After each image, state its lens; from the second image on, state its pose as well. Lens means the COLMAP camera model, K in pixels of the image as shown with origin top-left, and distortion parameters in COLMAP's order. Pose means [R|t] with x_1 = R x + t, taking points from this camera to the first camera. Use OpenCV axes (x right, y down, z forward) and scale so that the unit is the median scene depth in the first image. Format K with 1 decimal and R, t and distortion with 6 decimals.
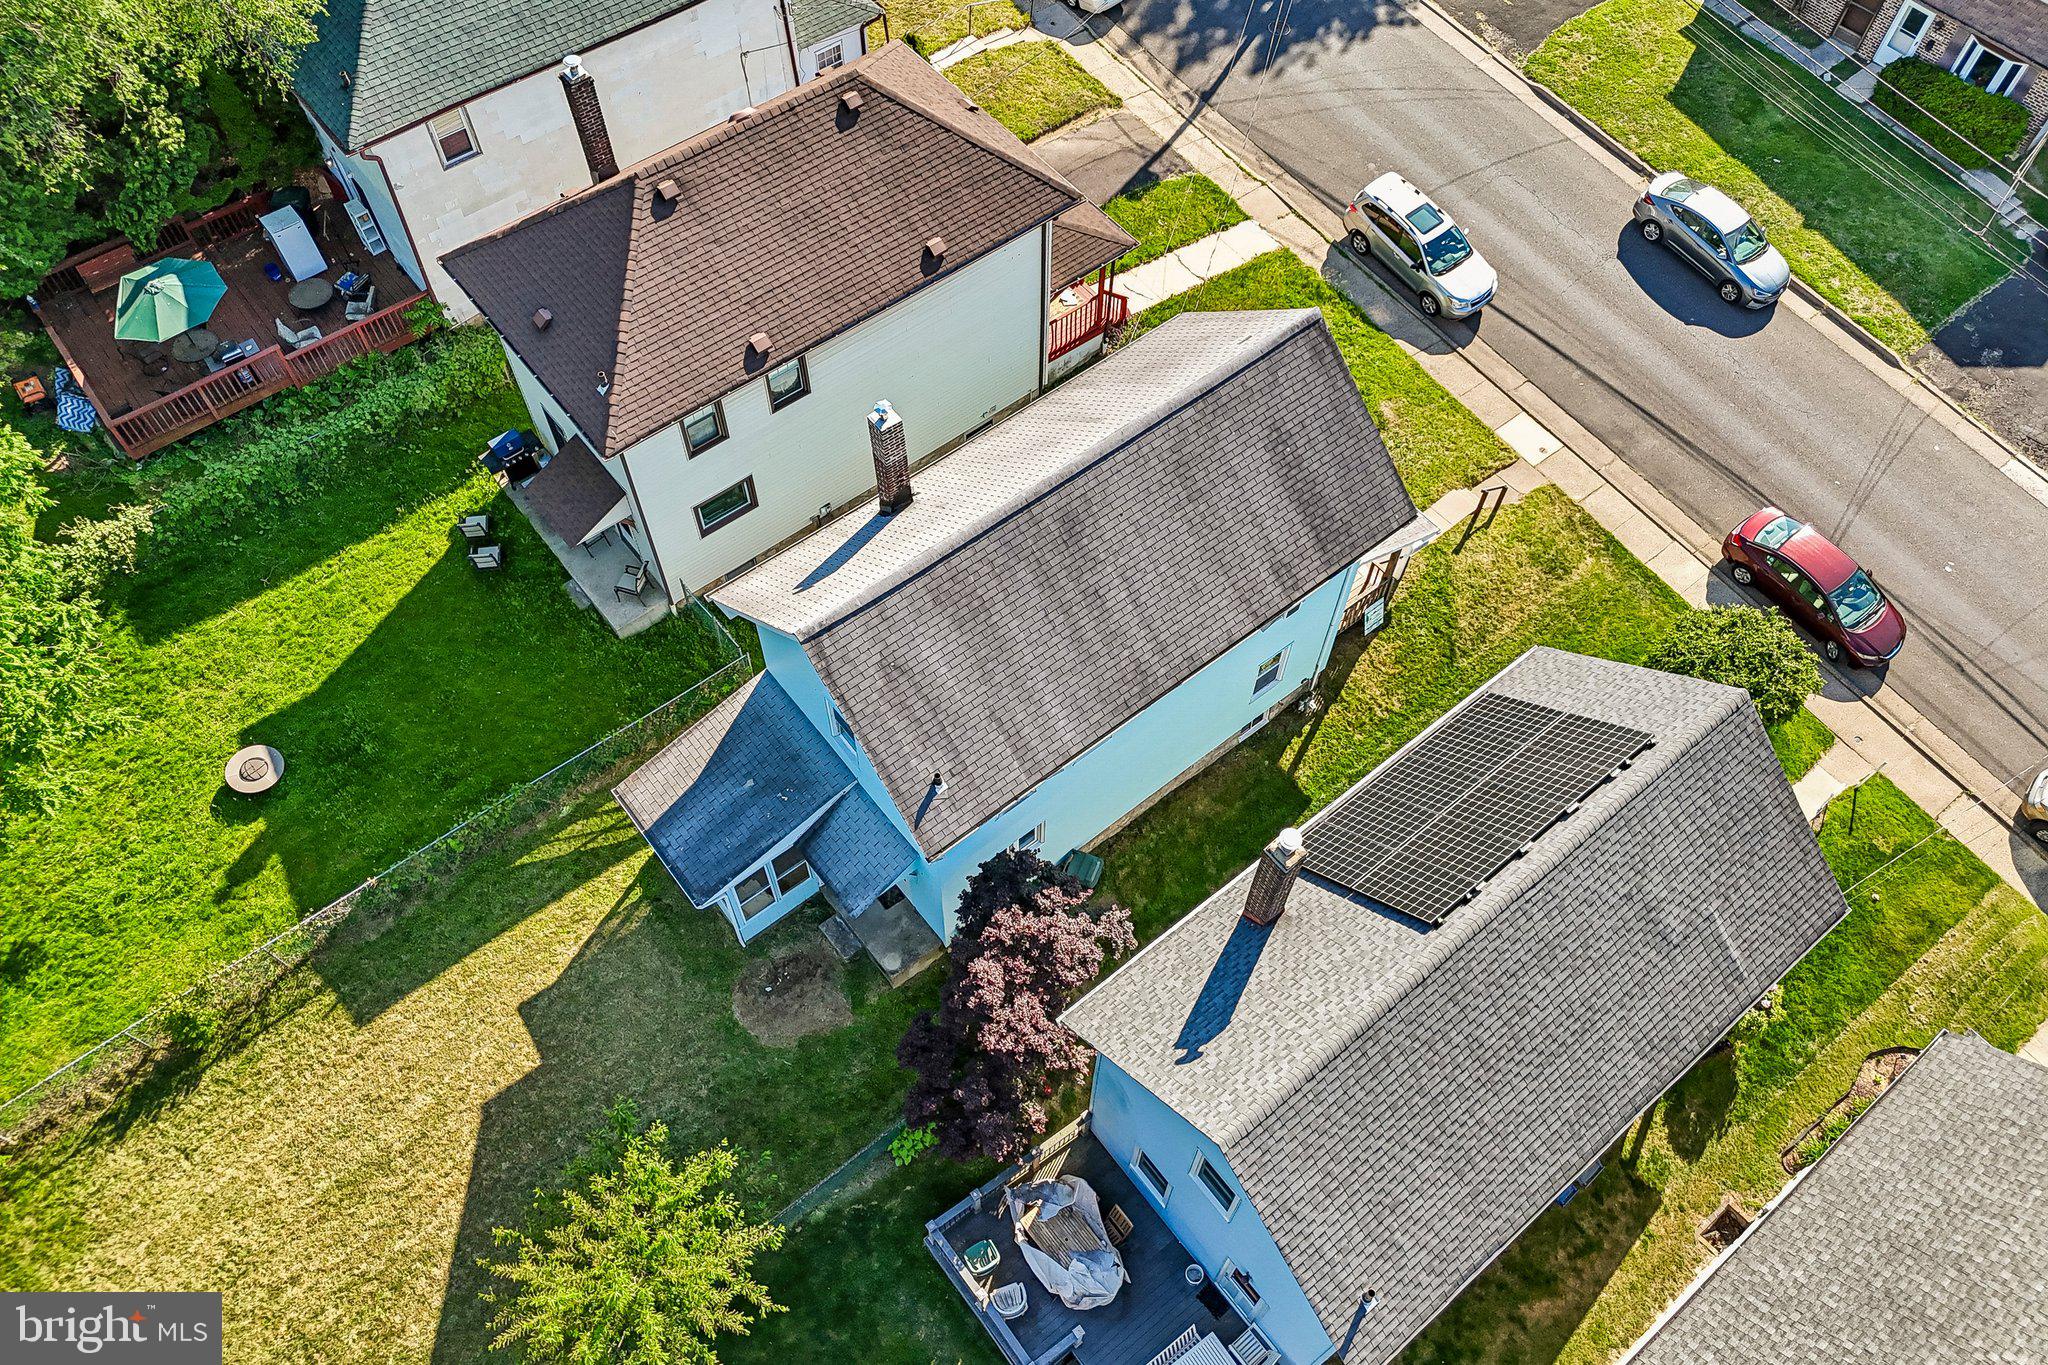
lens RADIAL K [[1504.4, 0, 1033.4], [0, 1504.4, 676.0], [0, 0, 1]] dist [0.066647, -0.055665]
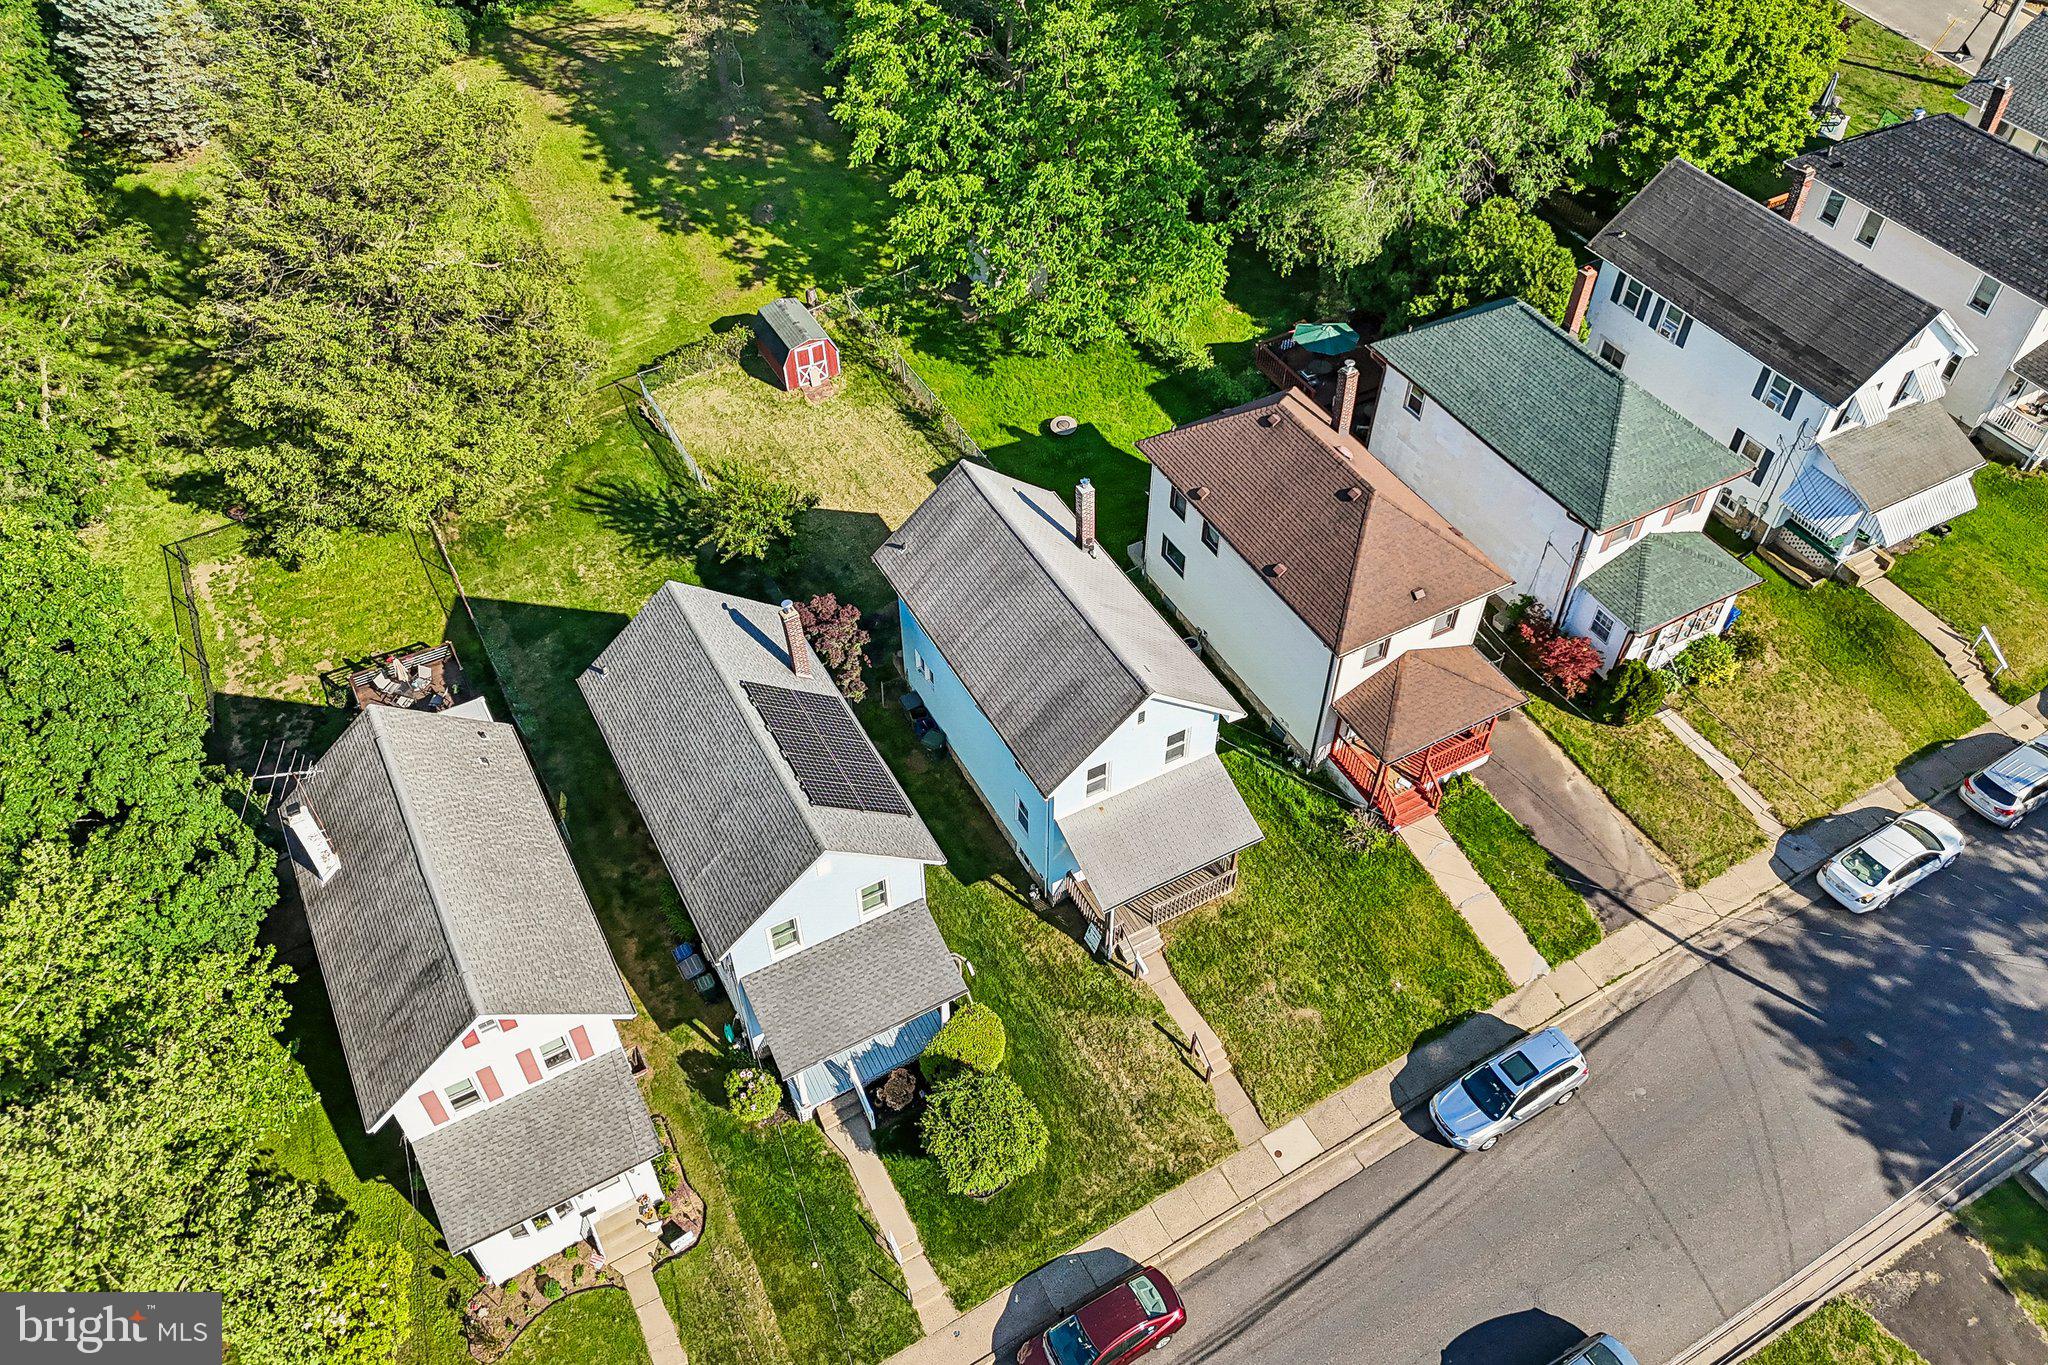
lens RADIAL K [[1504.4, 0, 1033.4], [0, 1504.4, 676.0], [0, 0, 1]] dist [0.066647, -0.055665]
pose [[-0.169618, 0.713334, -0.679989, 1.017980], [-0.836634, 0.260429, 0.481892, -0.728520], [0.520839, 0.650639, 0.552626, 0.086761]]
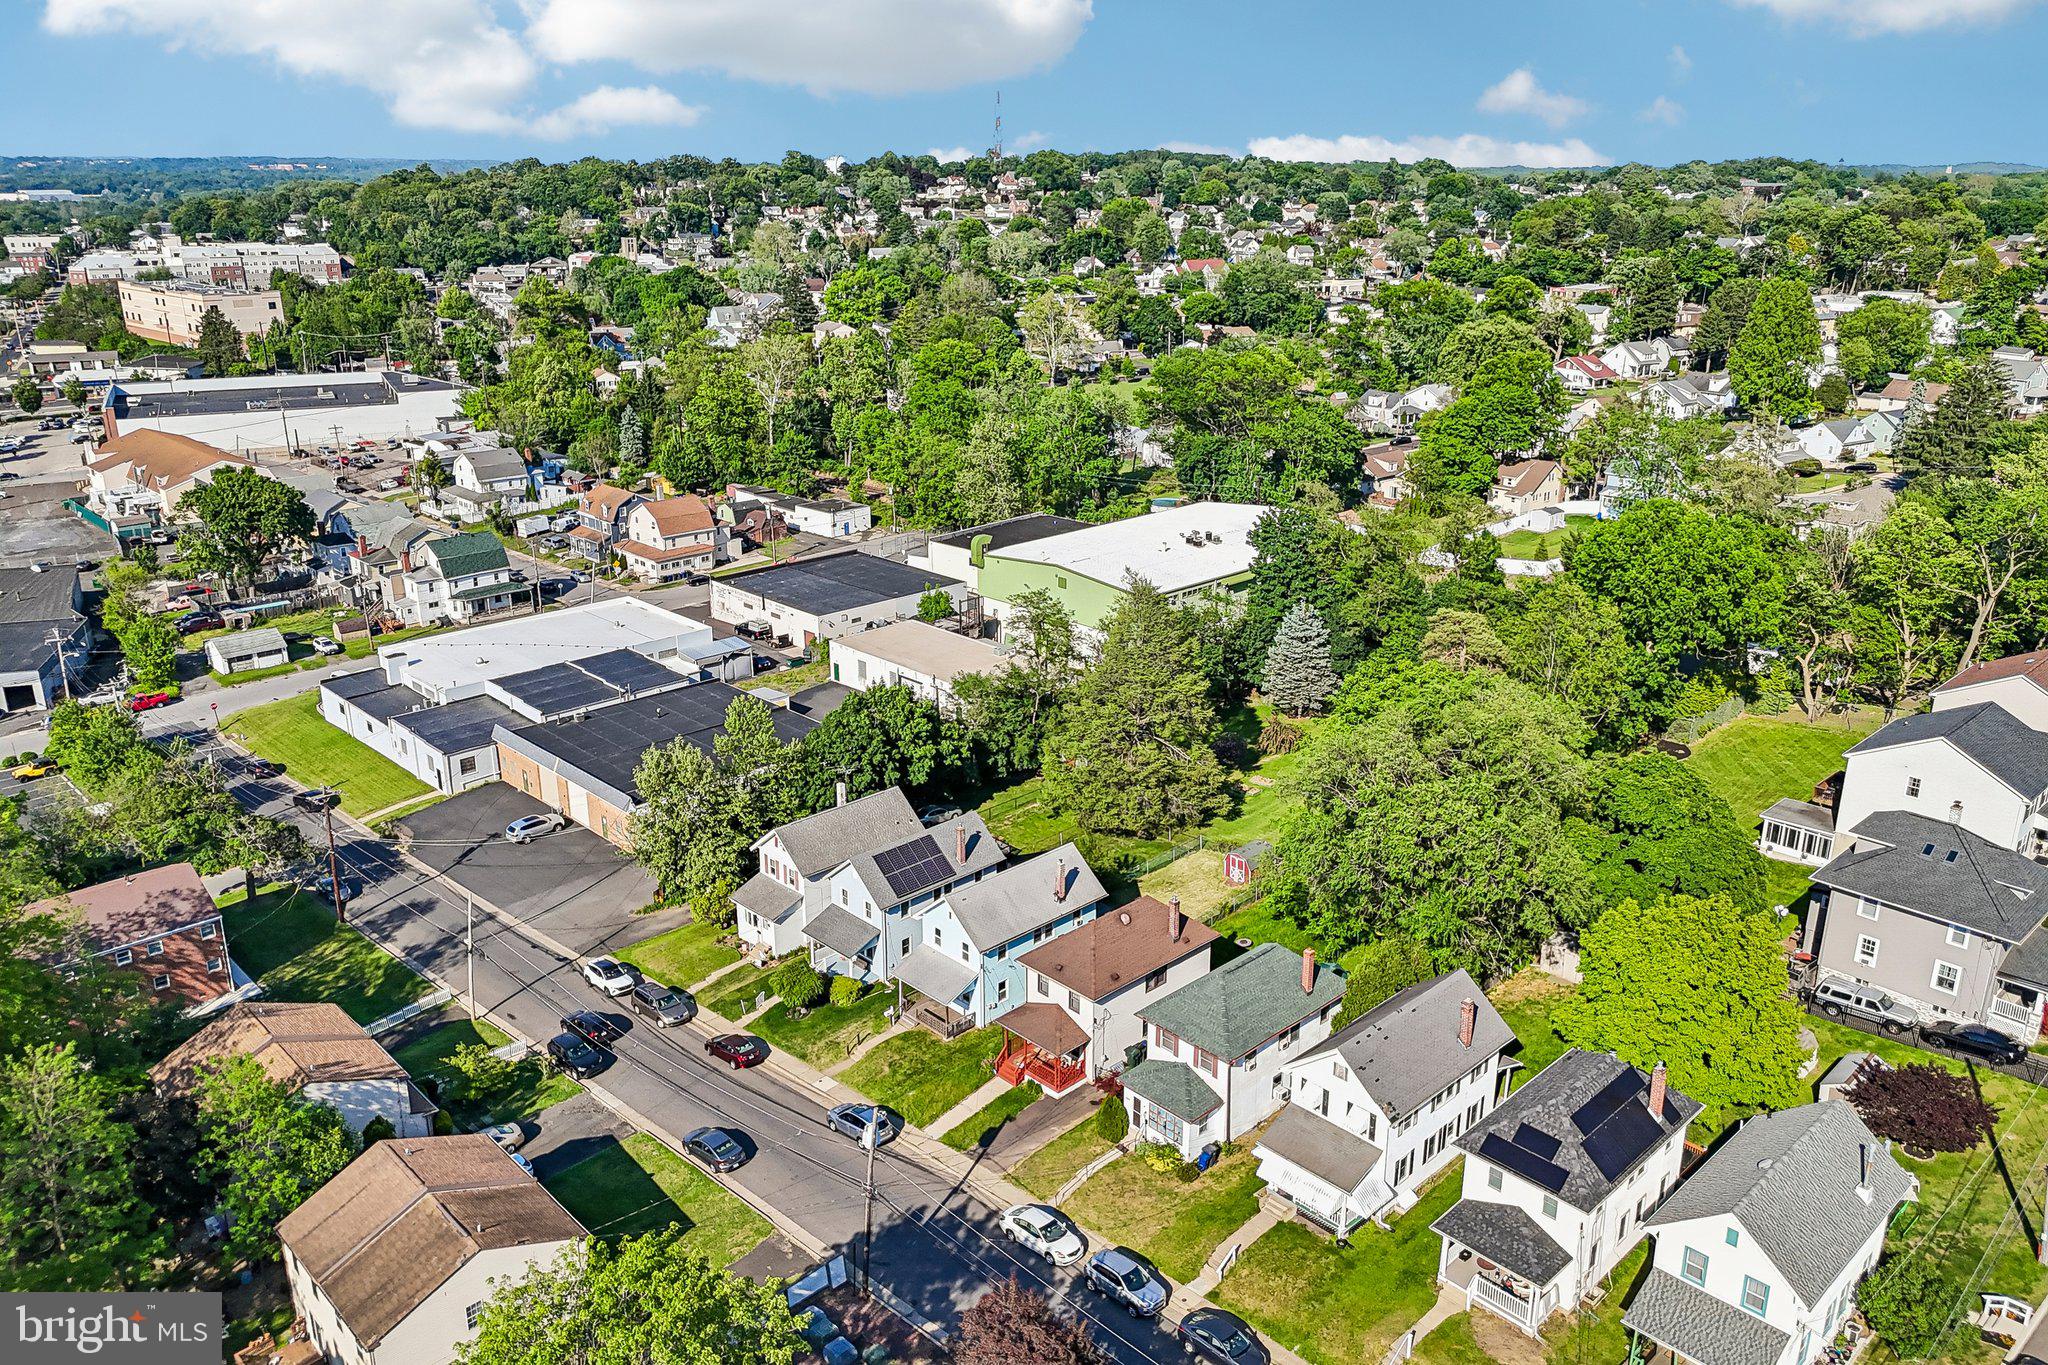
lens RADIAL K [[1504.4, 0, 1033.4], [0, 1504.4, 676.0], [0, 0, 1]] dist [0.066647, -0.055665]
pose [[-0.995982, 0.019326, -0.087438, 0.231151], [-0.080330, 0.238695, 0.967767, -3.117538], [0.039574, 0.970902, -0.236183, 1.122189]]
